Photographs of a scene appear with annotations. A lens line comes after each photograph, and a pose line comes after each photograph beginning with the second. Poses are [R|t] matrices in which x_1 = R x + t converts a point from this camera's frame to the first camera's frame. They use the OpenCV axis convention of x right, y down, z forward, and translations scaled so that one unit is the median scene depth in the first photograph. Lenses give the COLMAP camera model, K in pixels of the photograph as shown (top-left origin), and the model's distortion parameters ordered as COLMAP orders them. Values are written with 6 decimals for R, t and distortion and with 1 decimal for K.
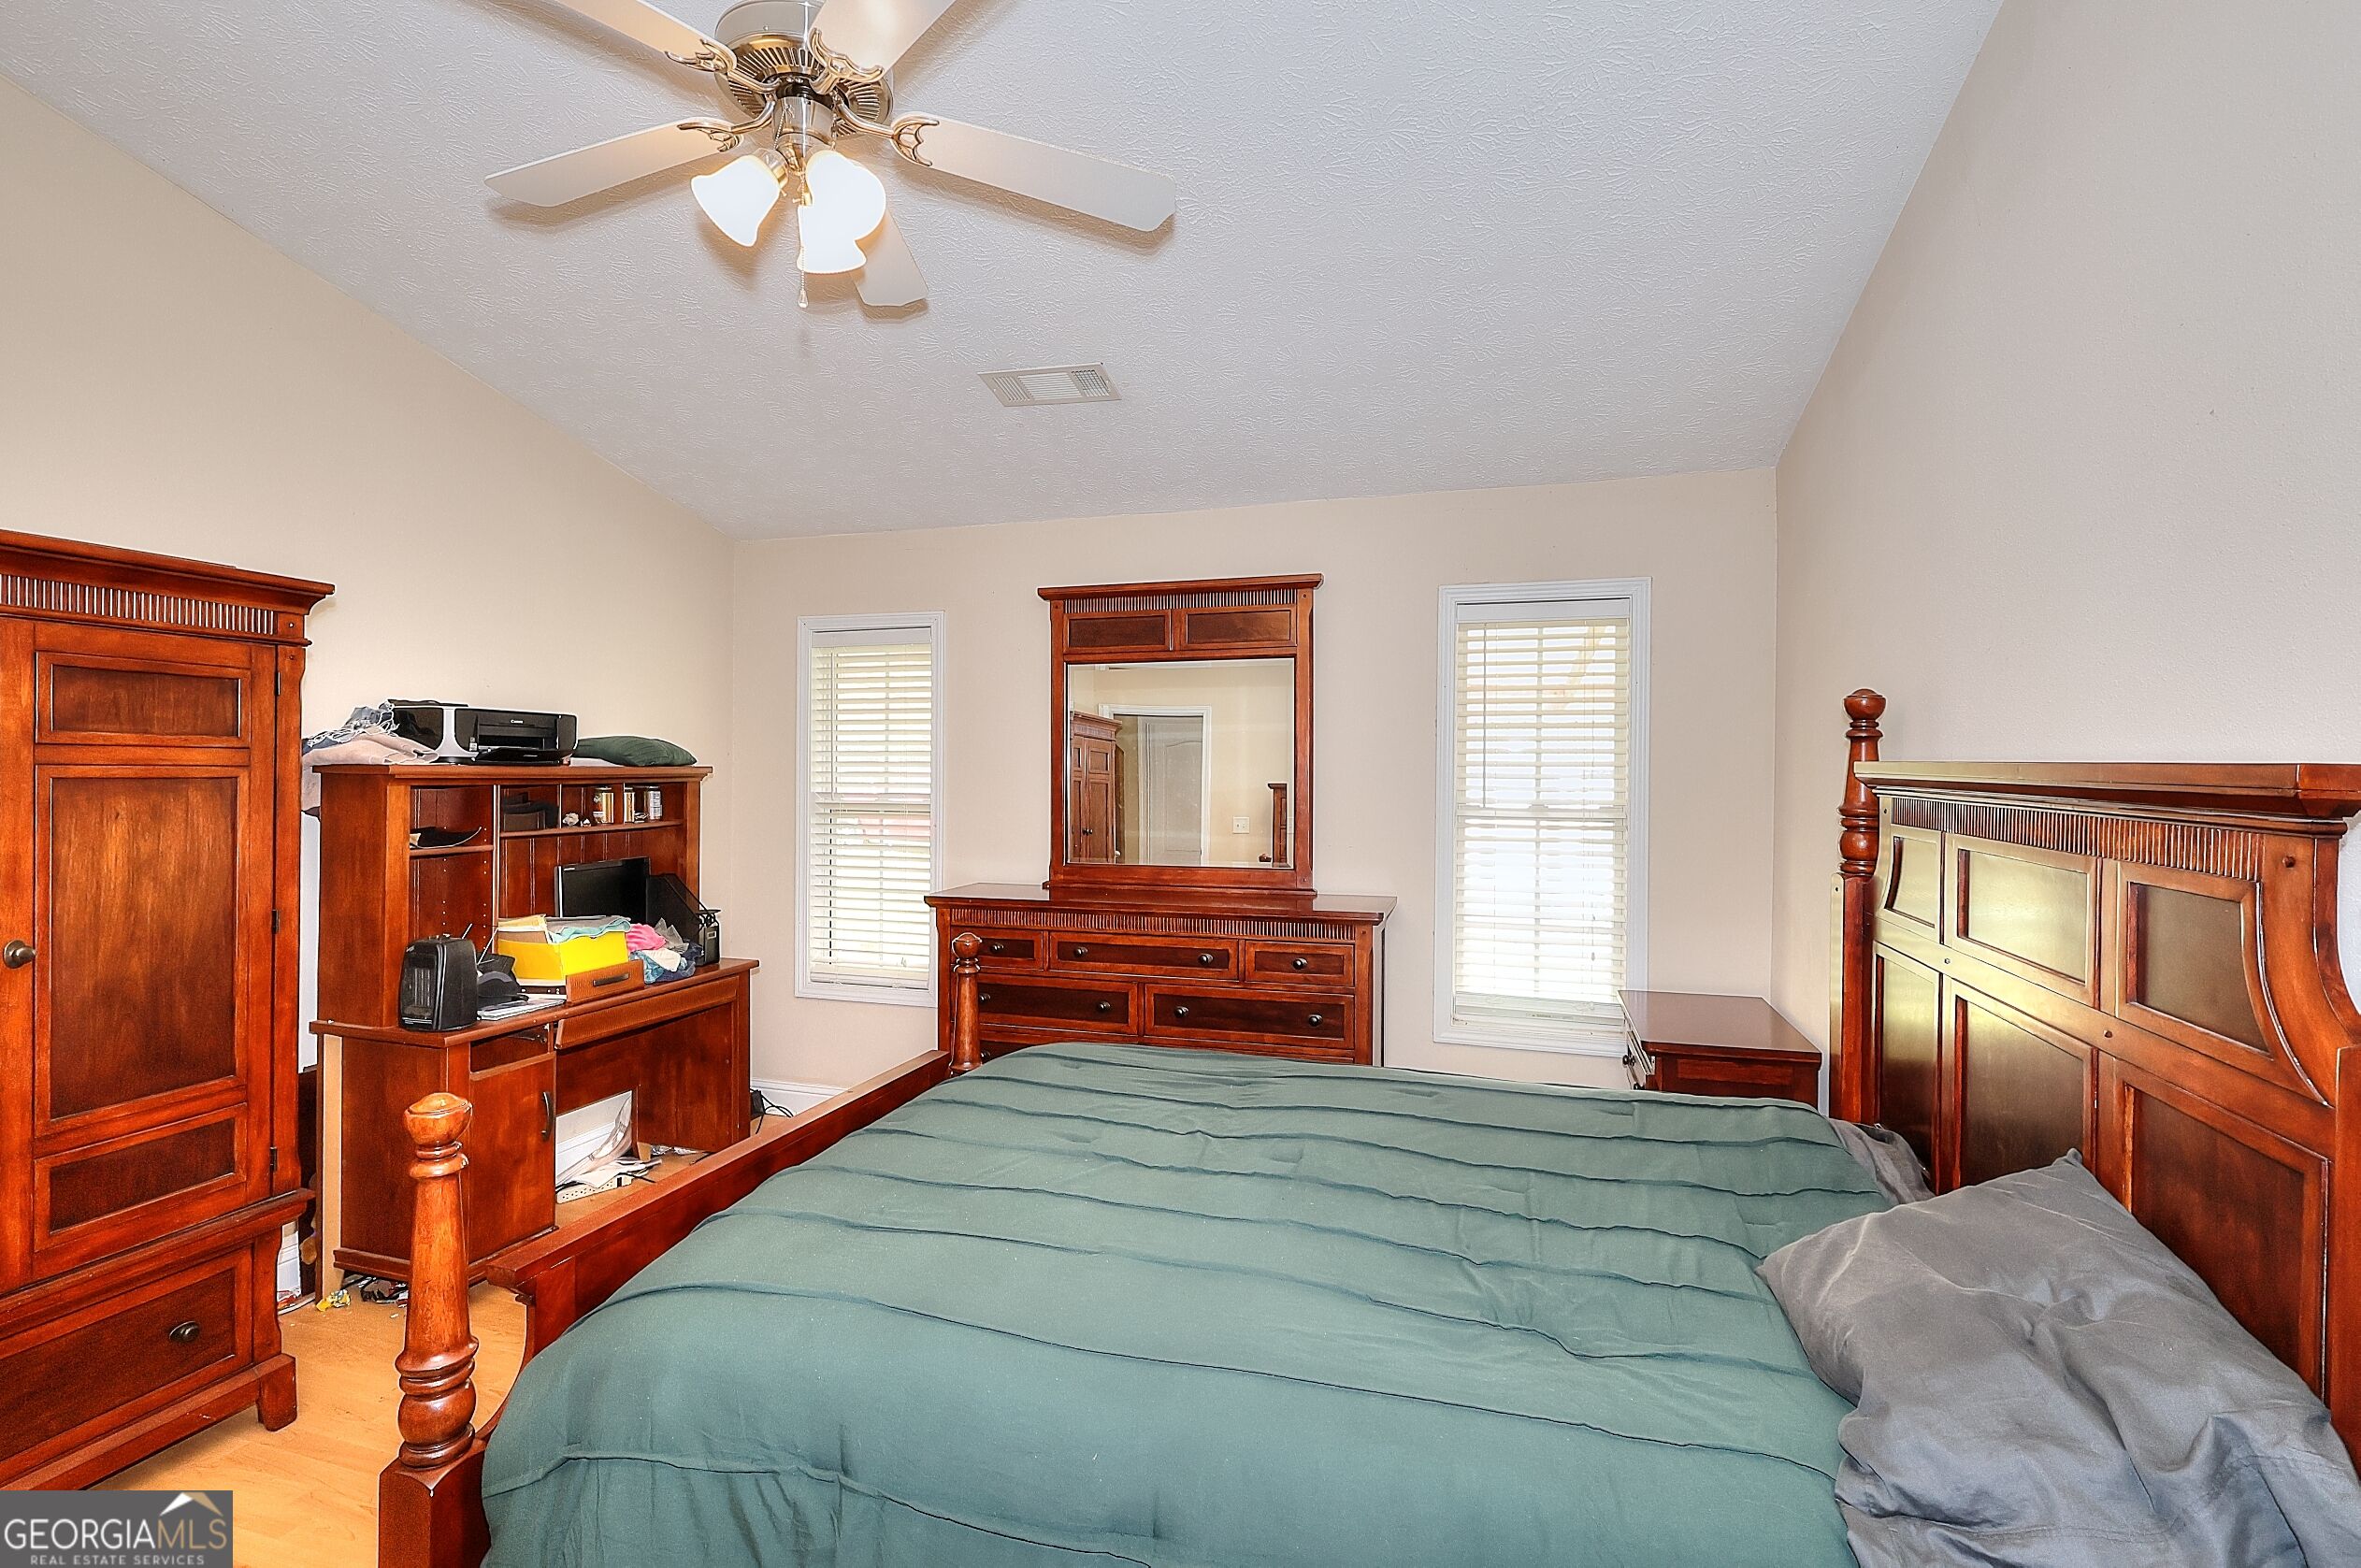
lens RADIAL K [[1093.2, 0, 1174.9], [0, 1093.2, 768.0], [0, 0, 1]] dist [-0.002532, -0.000049]
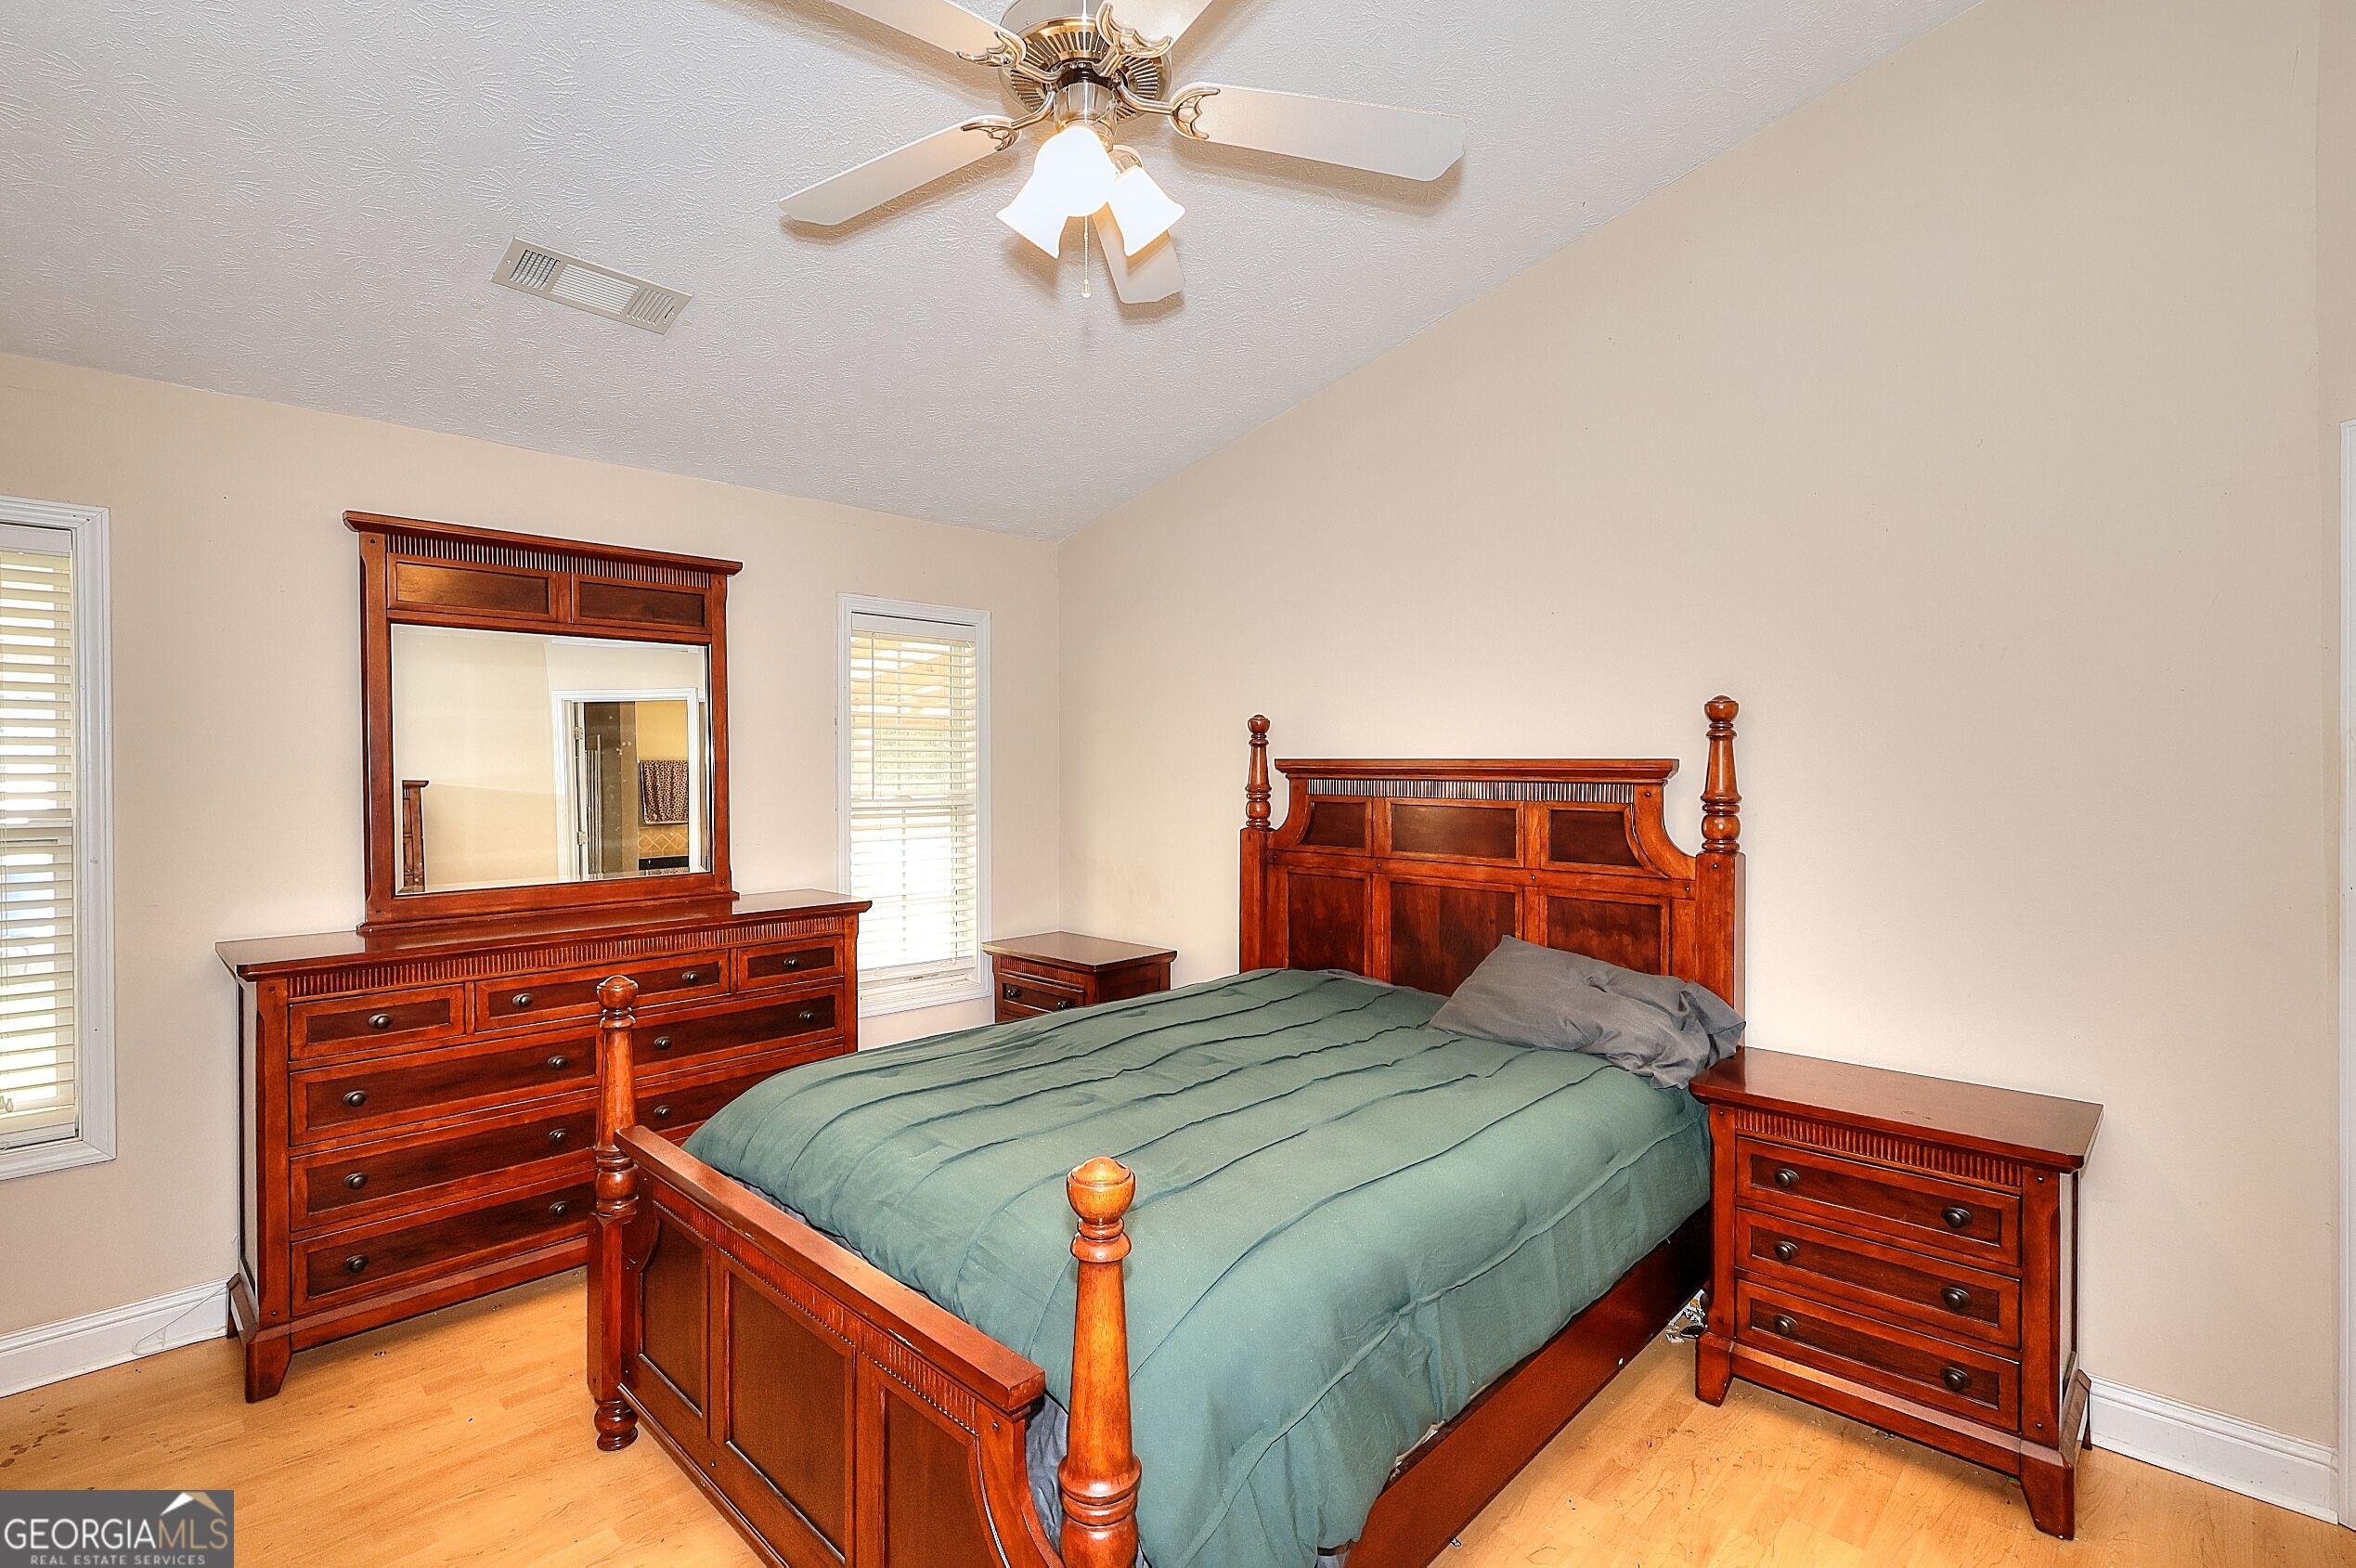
lens RADIAL K [[1090.9, 0, 1172.5], [0, 1090.9, 768.0], [0, 0, 1]] dist [-0.002532, -0.000049]
pose [[0.459365, -0.006481, 0.888224, -0.643898], [0.002591, 0.999979, 0.005957, -0.001600], [-0.888244, -0.000435, 0.459373, 0.262769]]
